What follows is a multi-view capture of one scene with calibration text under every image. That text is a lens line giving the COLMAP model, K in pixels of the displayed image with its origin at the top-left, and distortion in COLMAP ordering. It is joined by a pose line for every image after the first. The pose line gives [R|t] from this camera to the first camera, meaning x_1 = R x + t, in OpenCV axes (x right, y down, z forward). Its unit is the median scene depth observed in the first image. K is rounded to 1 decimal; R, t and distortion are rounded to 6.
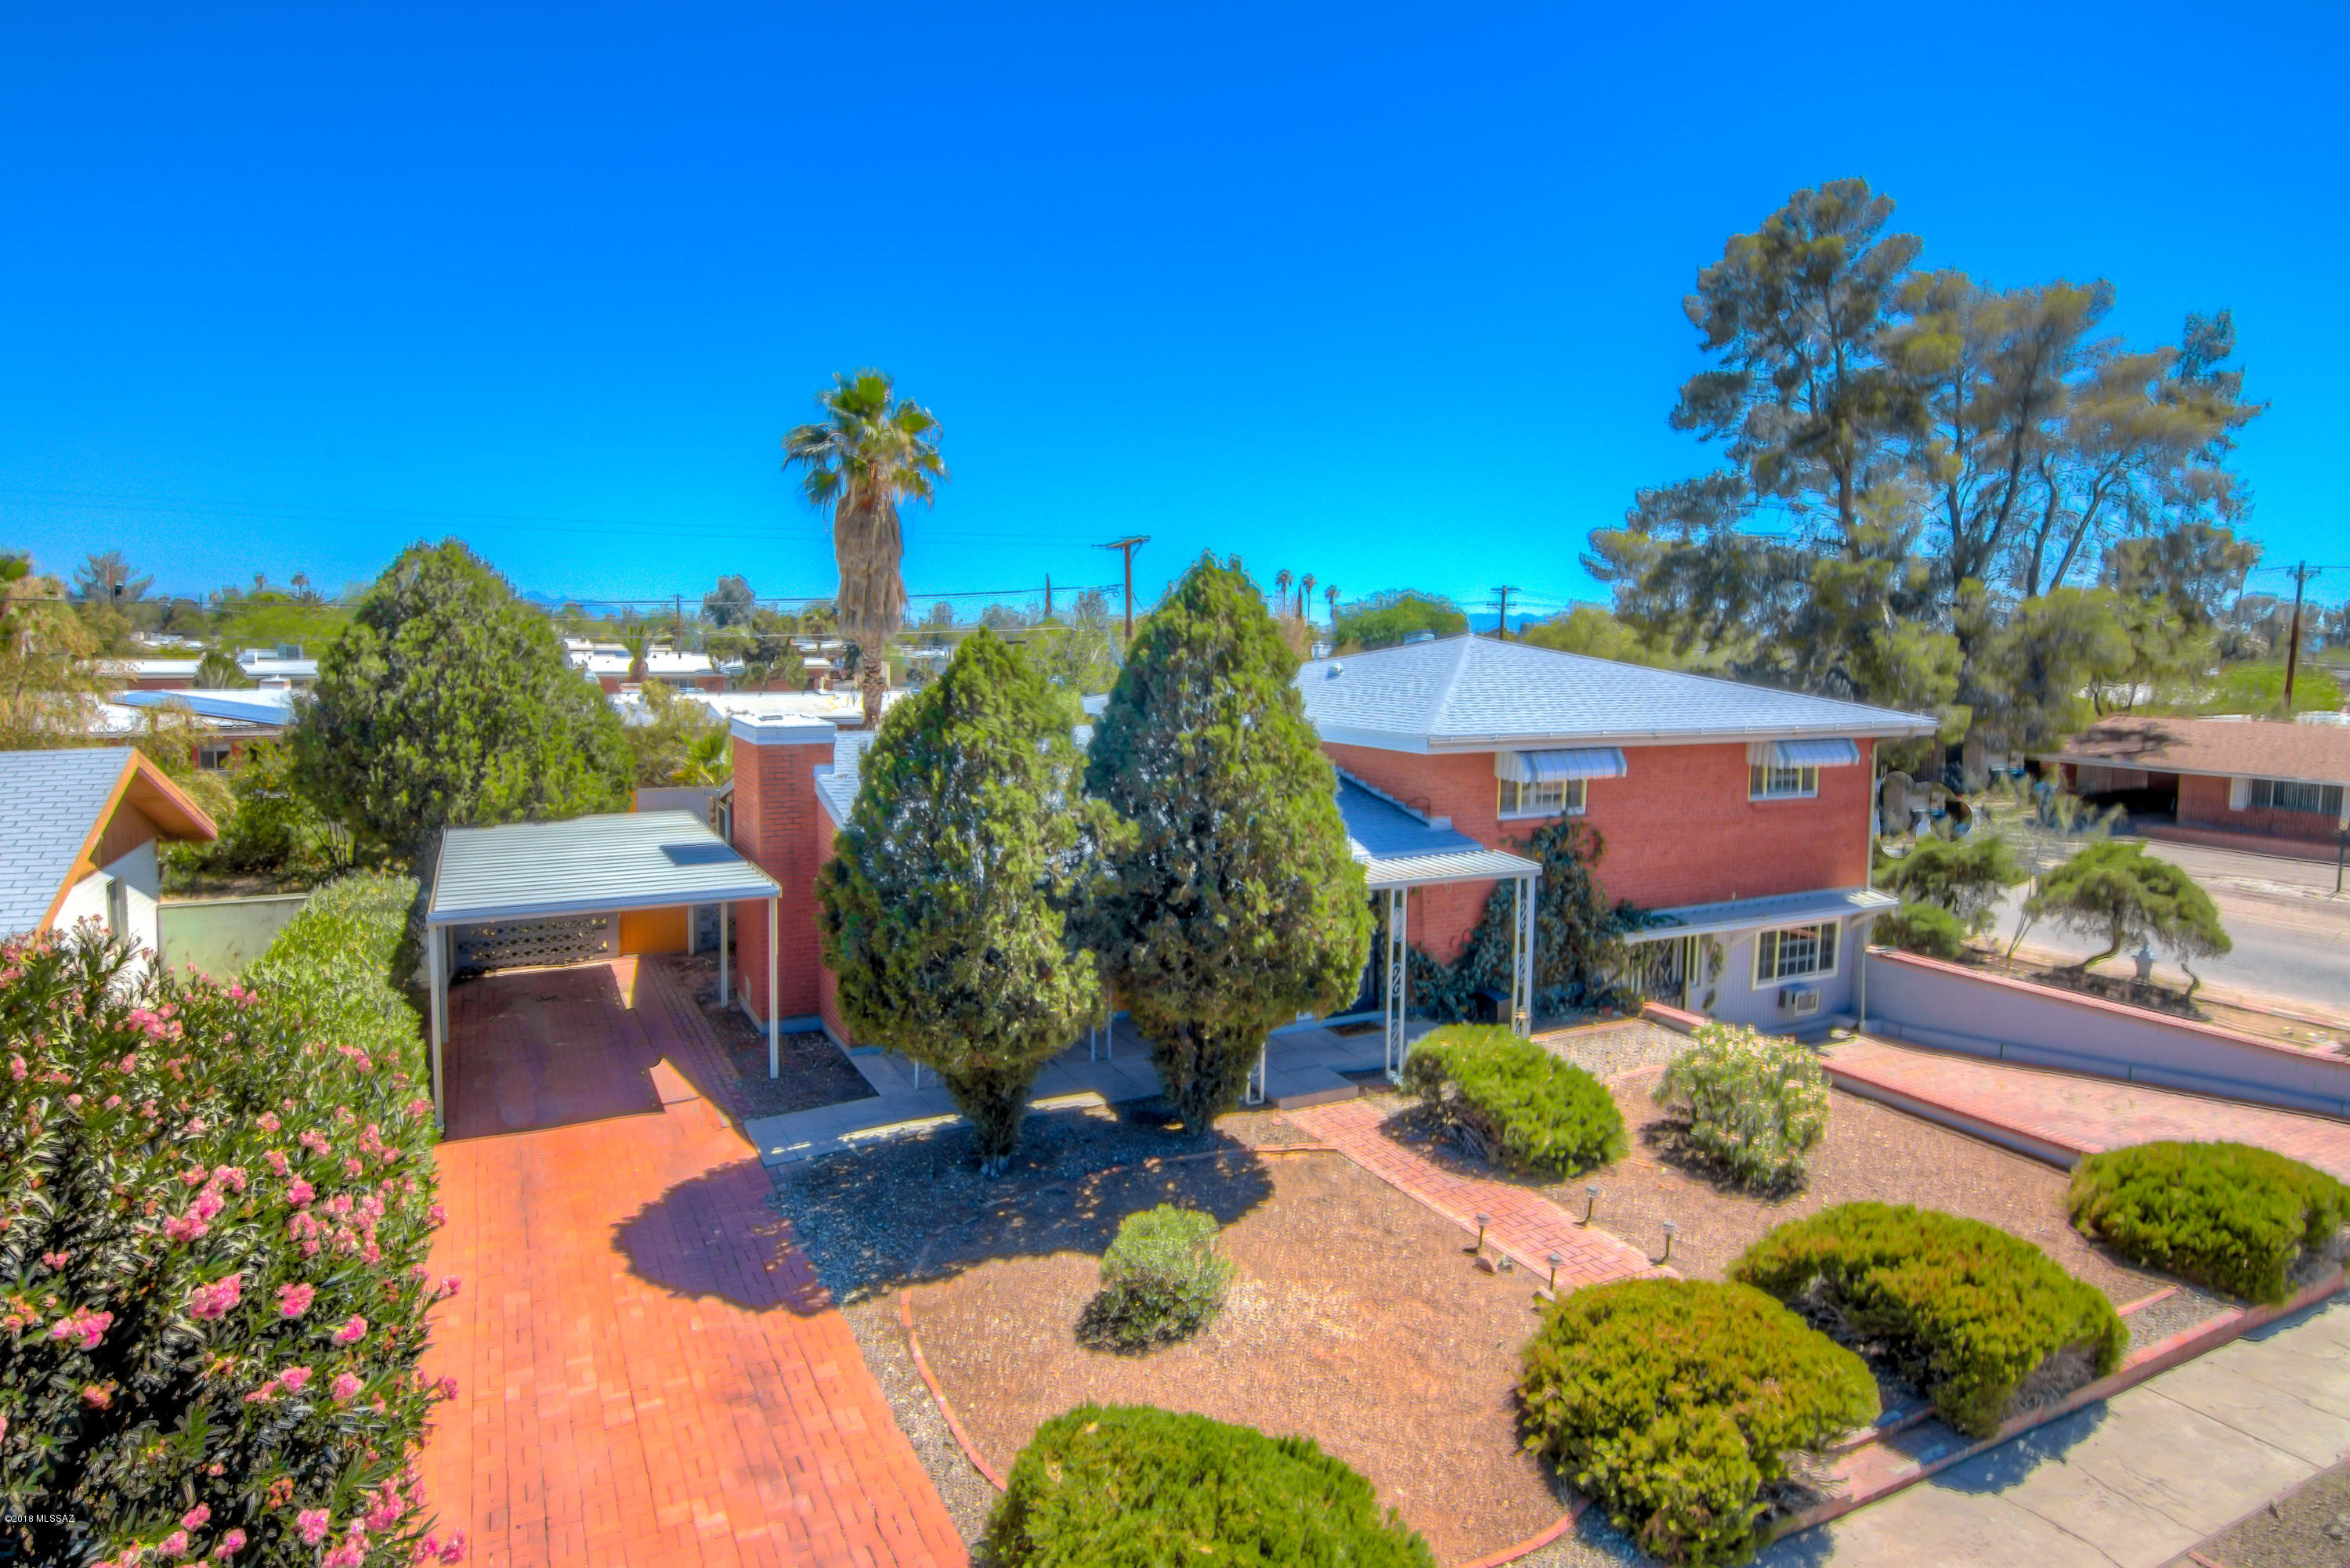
lens RADIAL K [[1258.1, 0, 1170.9], [0, 1258.1, 790.3], [0, 0, 1]] dist [-0.003845, -0.005173]
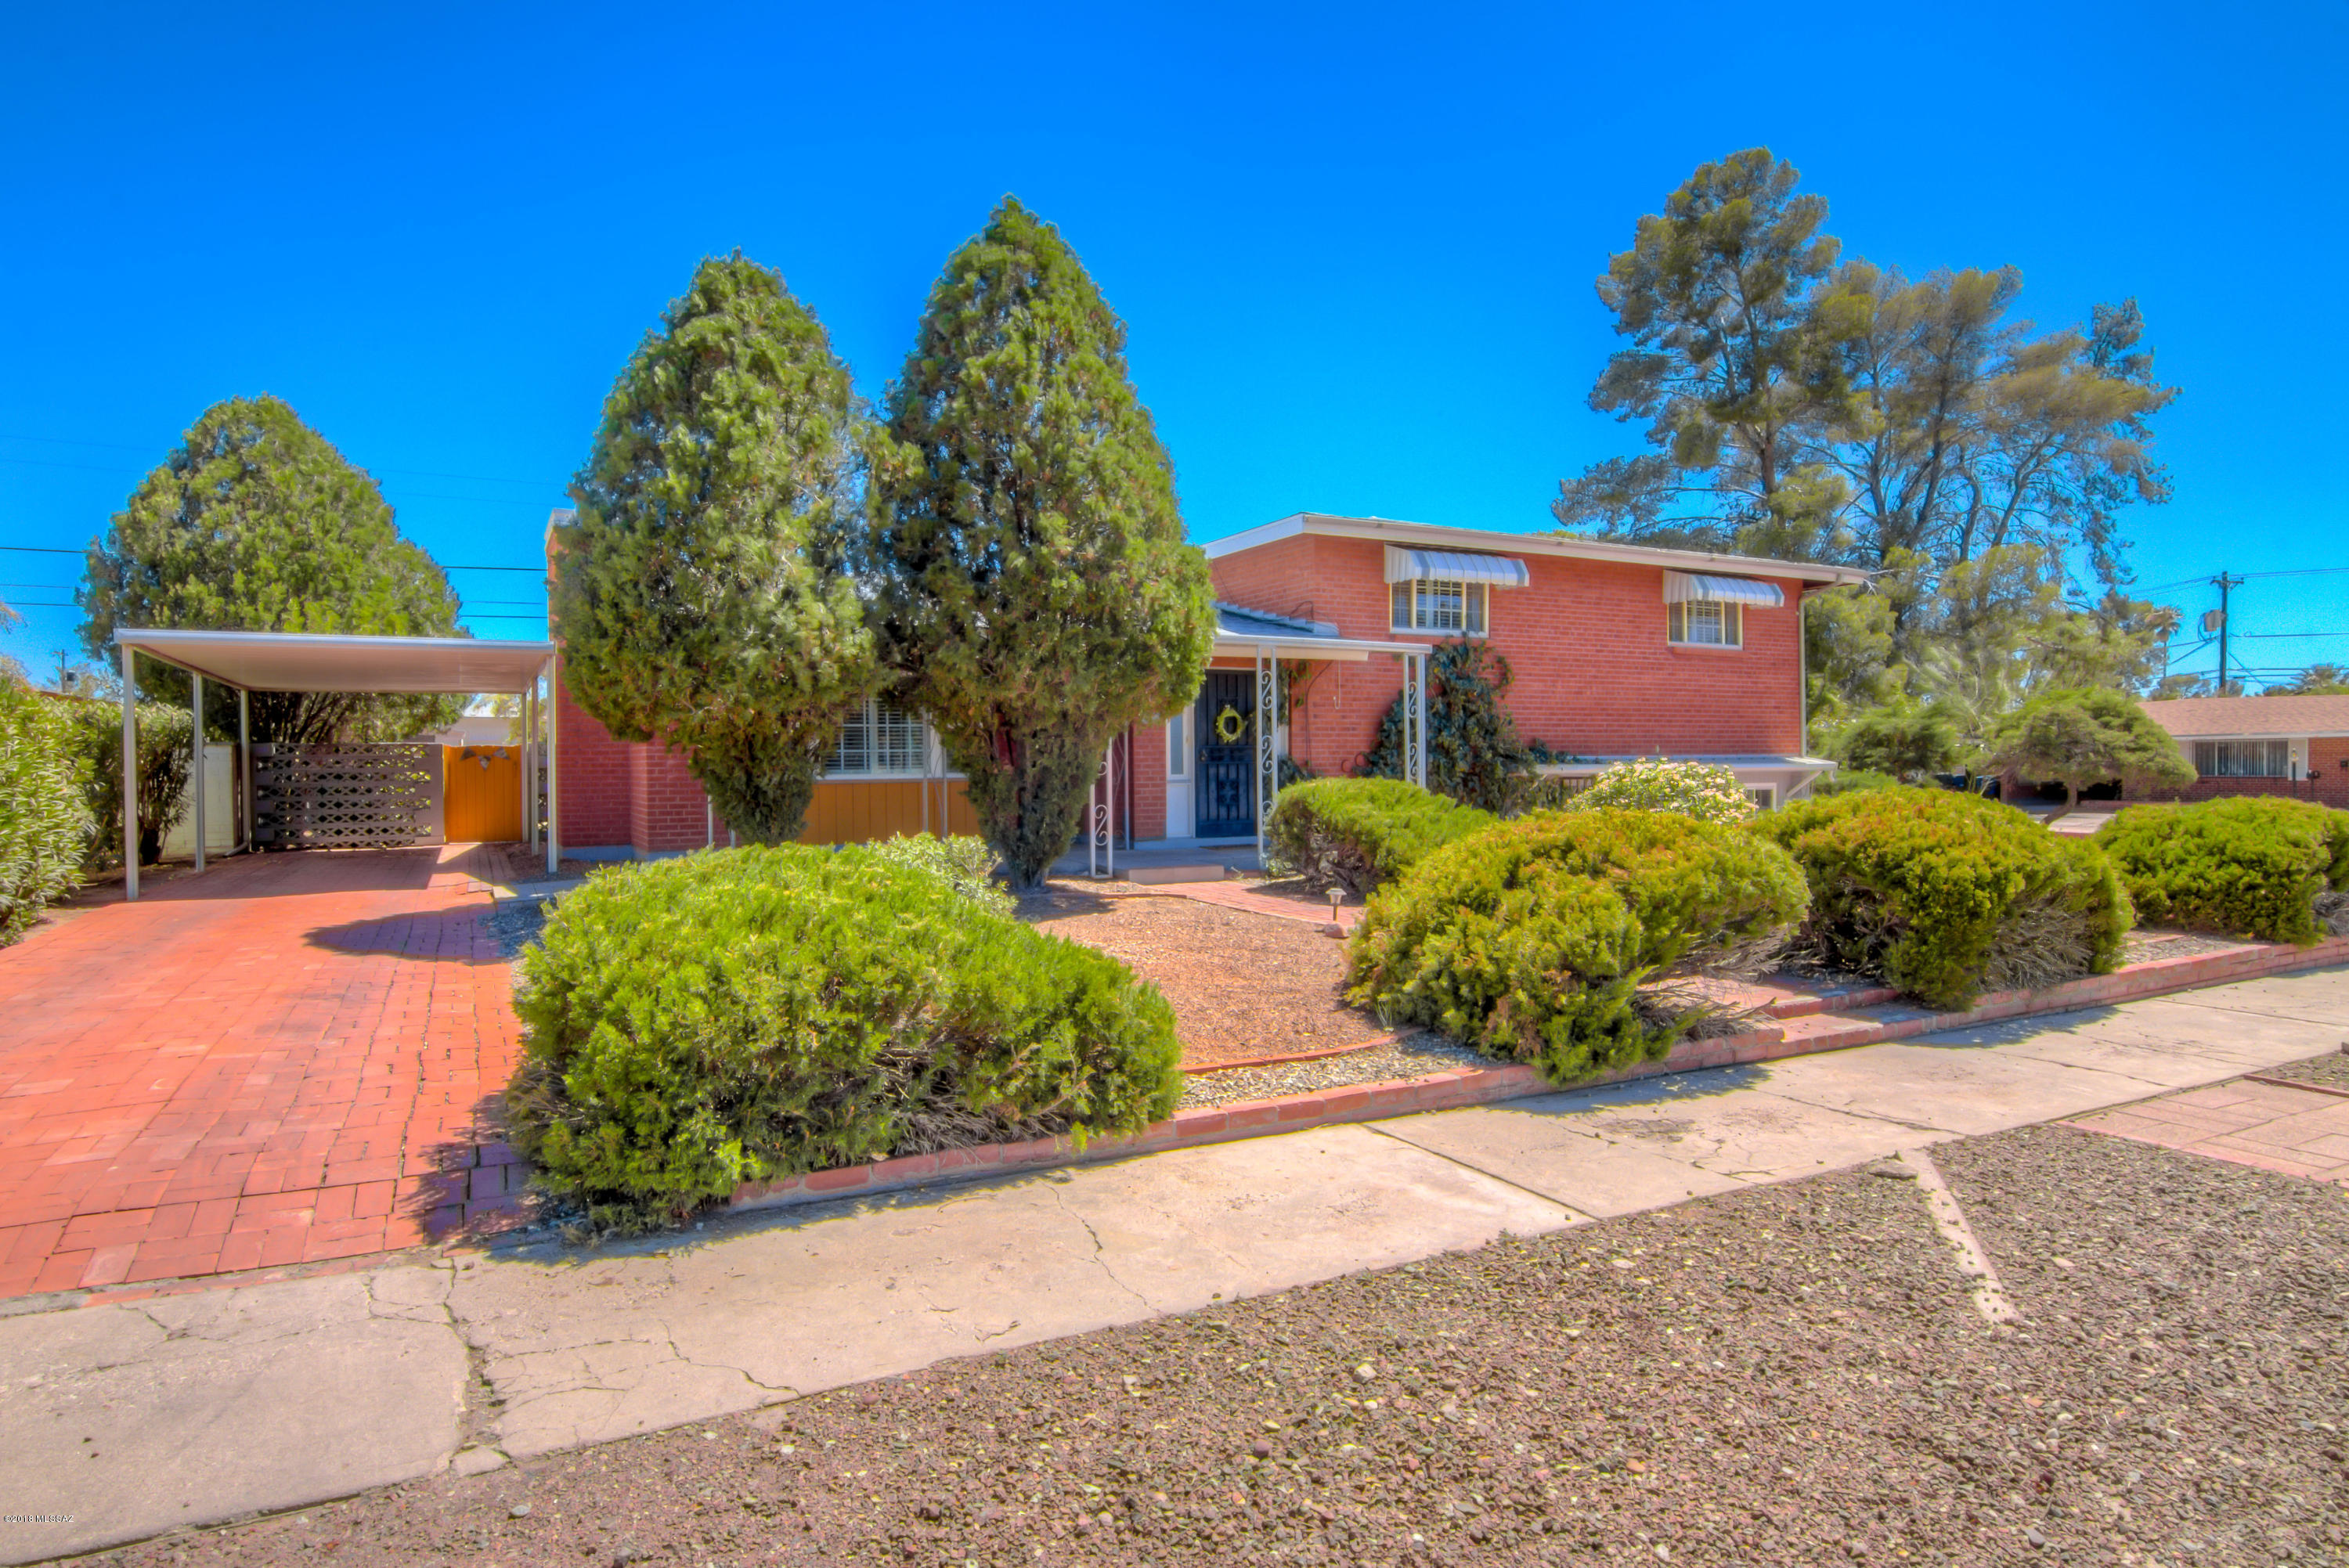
lens RADIAL K [[1257.6, 0, 1155.7], [0, 1257.6, 775.4], [0, 0, 1]] dist [-0.003845, -0.005173]
pose [[0.999596, -0.015103, 0.024064, 0.062120], [0.017005, 0.996579, -0.080880, 0.178619], [-0.022760, 0.081257, 0.996433, 0.101213]]
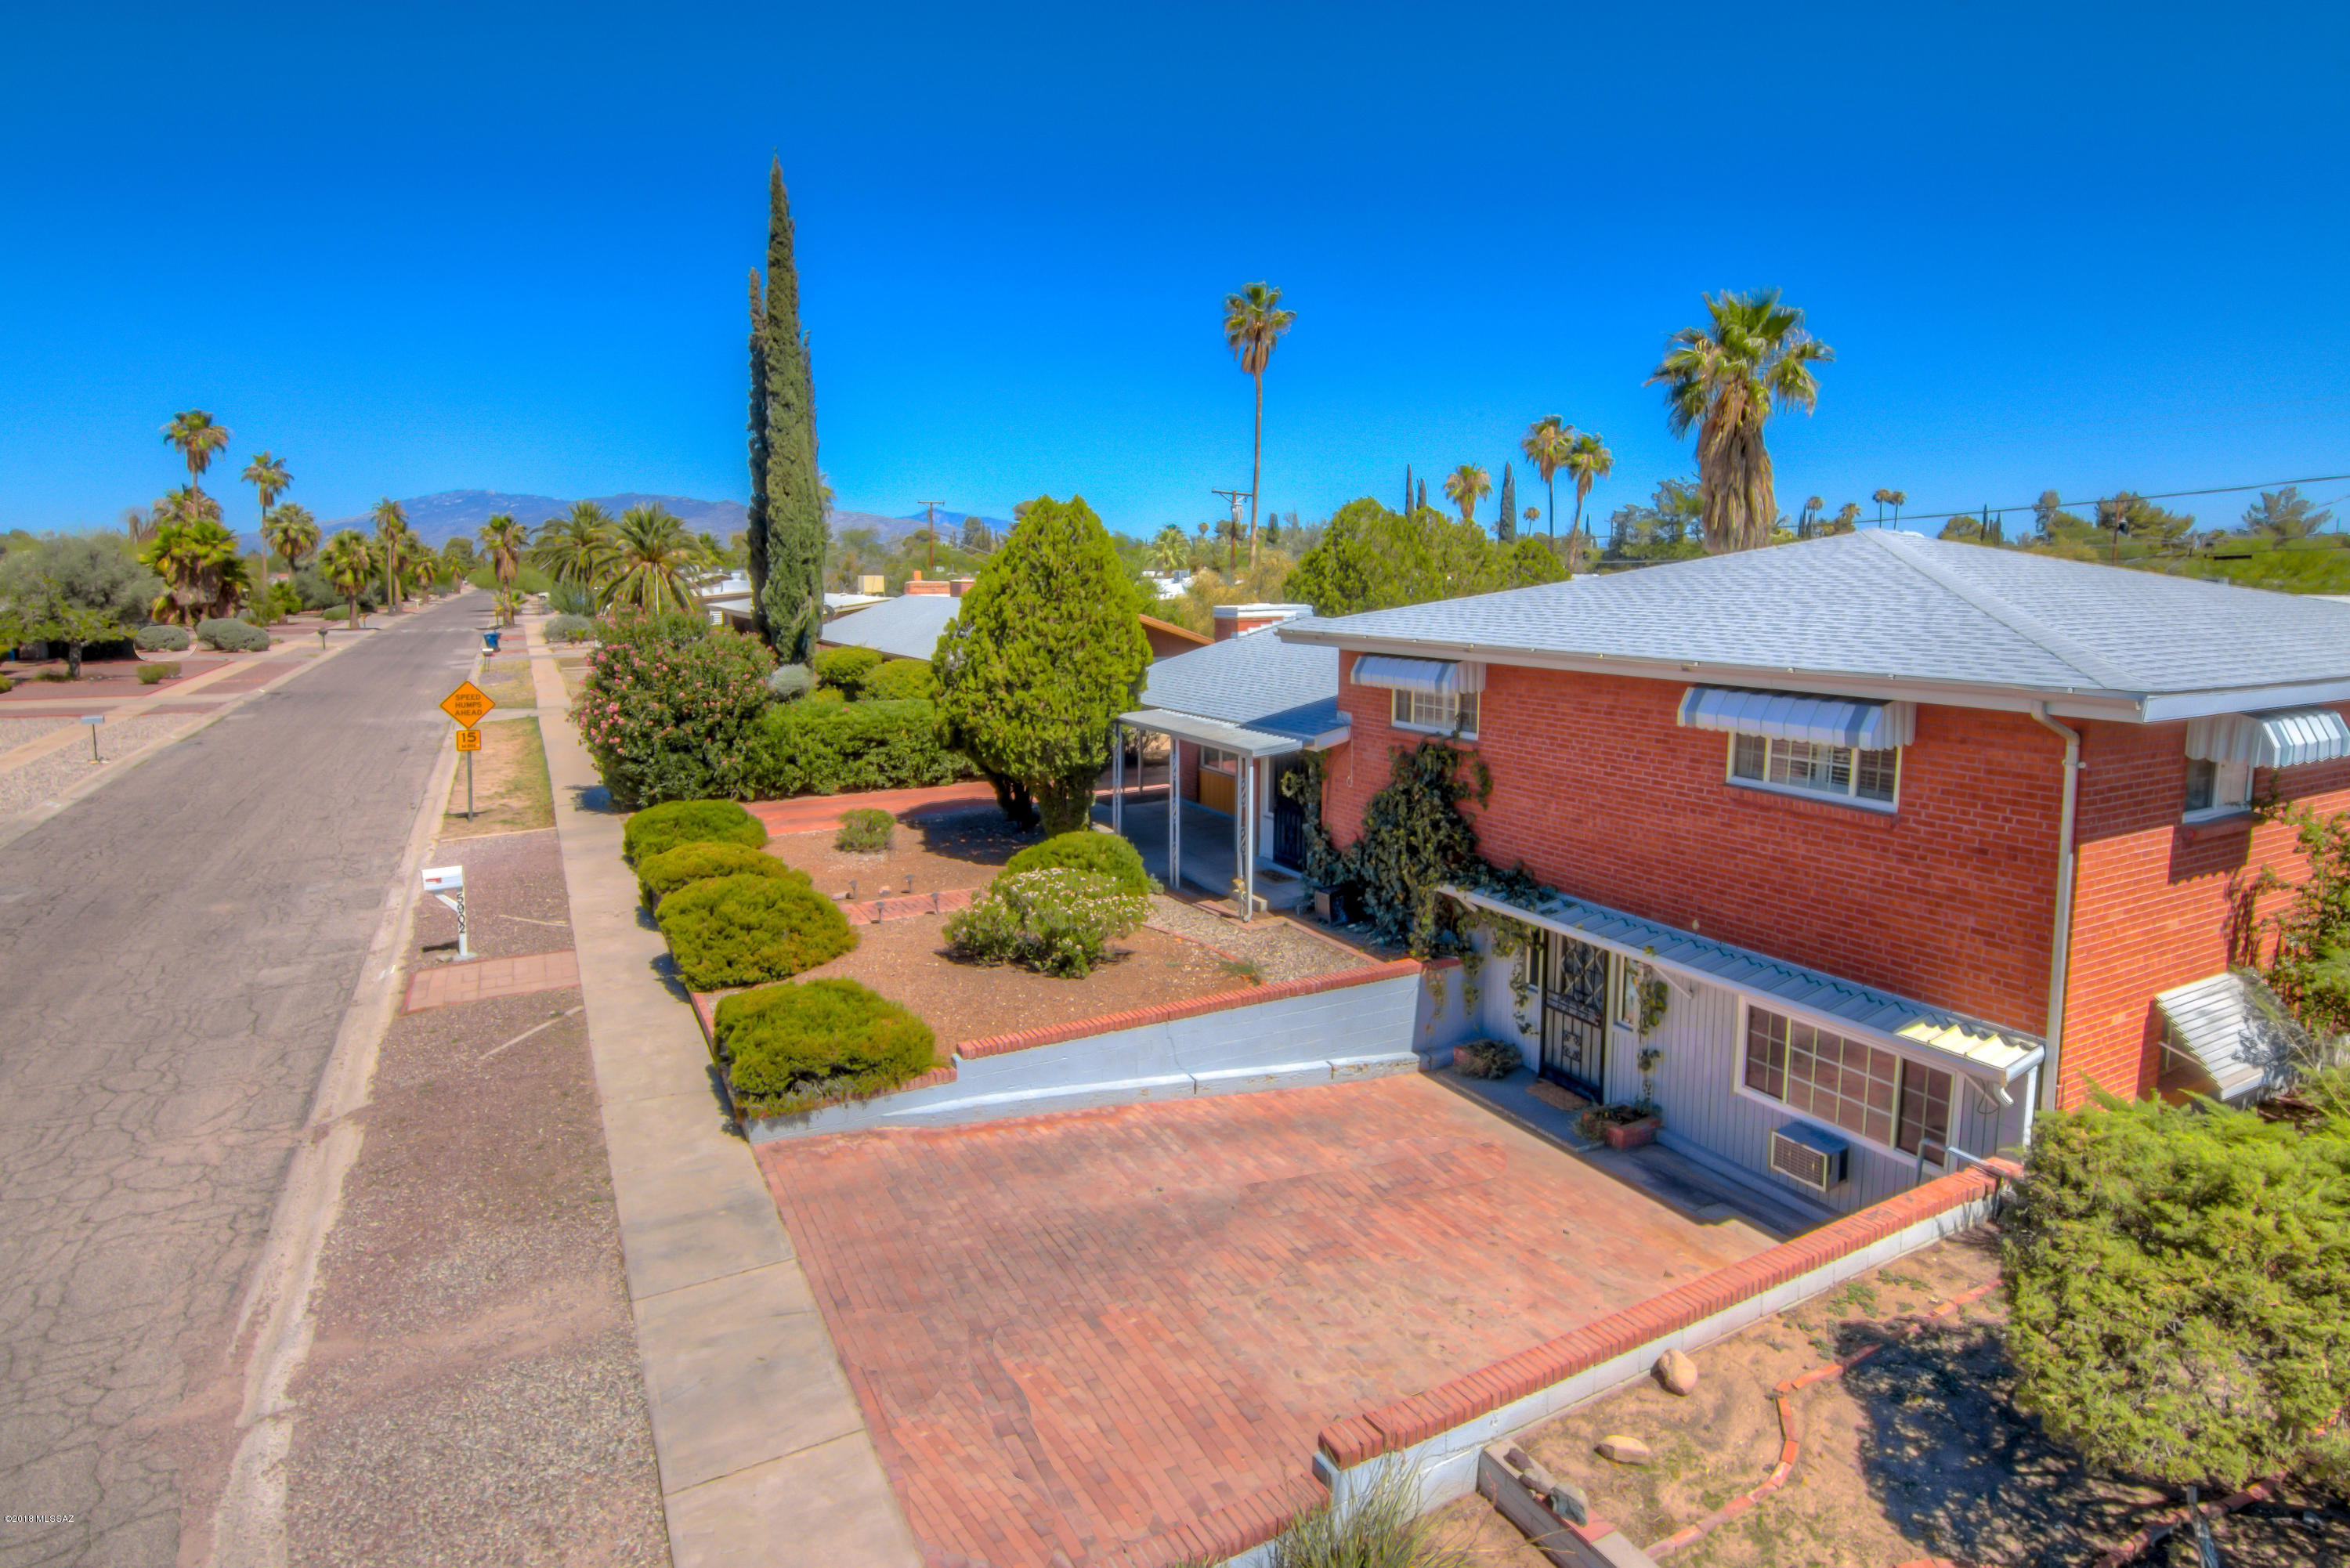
lens RADIAL K [[1258.1, 0, 1169.7], [0, 1258.1, 795.3], [0, 0, 1]] dist [-0.003845, -0.005173]
pose [[0.023725, 0.166994, -0.985672, 1.110704], [-0.117602, 0.979571, 0.163130, -0.056374], [0.992777, 0.112047, 0.042879, 0.727396]]
